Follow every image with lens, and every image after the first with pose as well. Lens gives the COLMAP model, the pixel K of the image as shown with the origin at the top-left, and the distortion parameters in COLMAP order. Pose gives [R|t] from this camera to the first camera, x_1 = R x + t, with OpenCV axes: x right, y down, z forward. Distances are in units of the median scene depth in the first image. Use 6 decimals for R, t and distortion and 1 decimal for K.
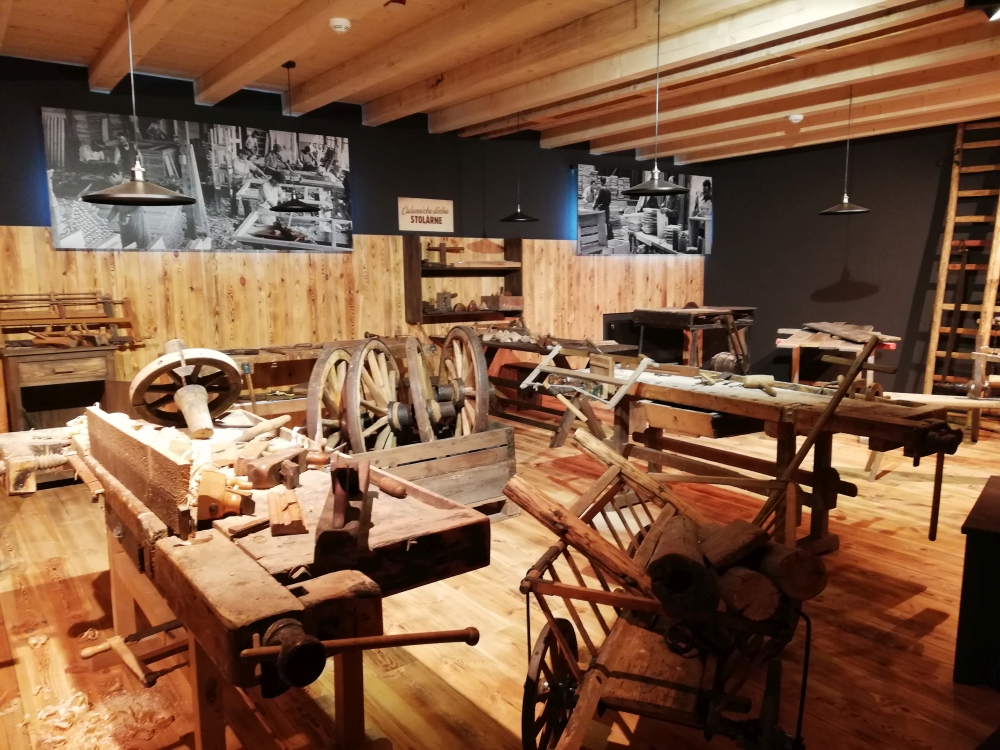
lens RADIAL K [[752.1, 0, 500.0], [0, 752.1, 375.0], [0, 0, 1]] dist [0.092365, -0.156781]
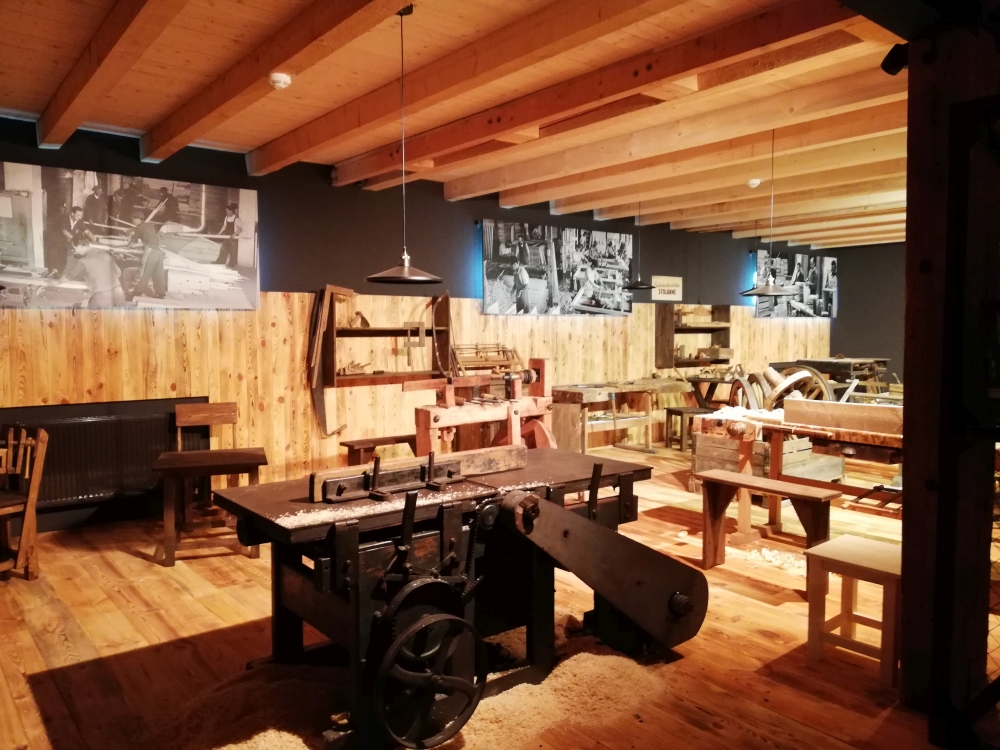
lens RADIAL K [[752.1, 0, 500.0], [0, 752.1, 375.0], [0, 0, 1]] dist [0.092365, -0.156781]
pose [[0.998989, 0.002719, 0.044868, -0.485760], [0.000745, 0.997030, -0.077012, 0.049525], [-0.044944, 0.076968, 0.996020, -0.340627]]
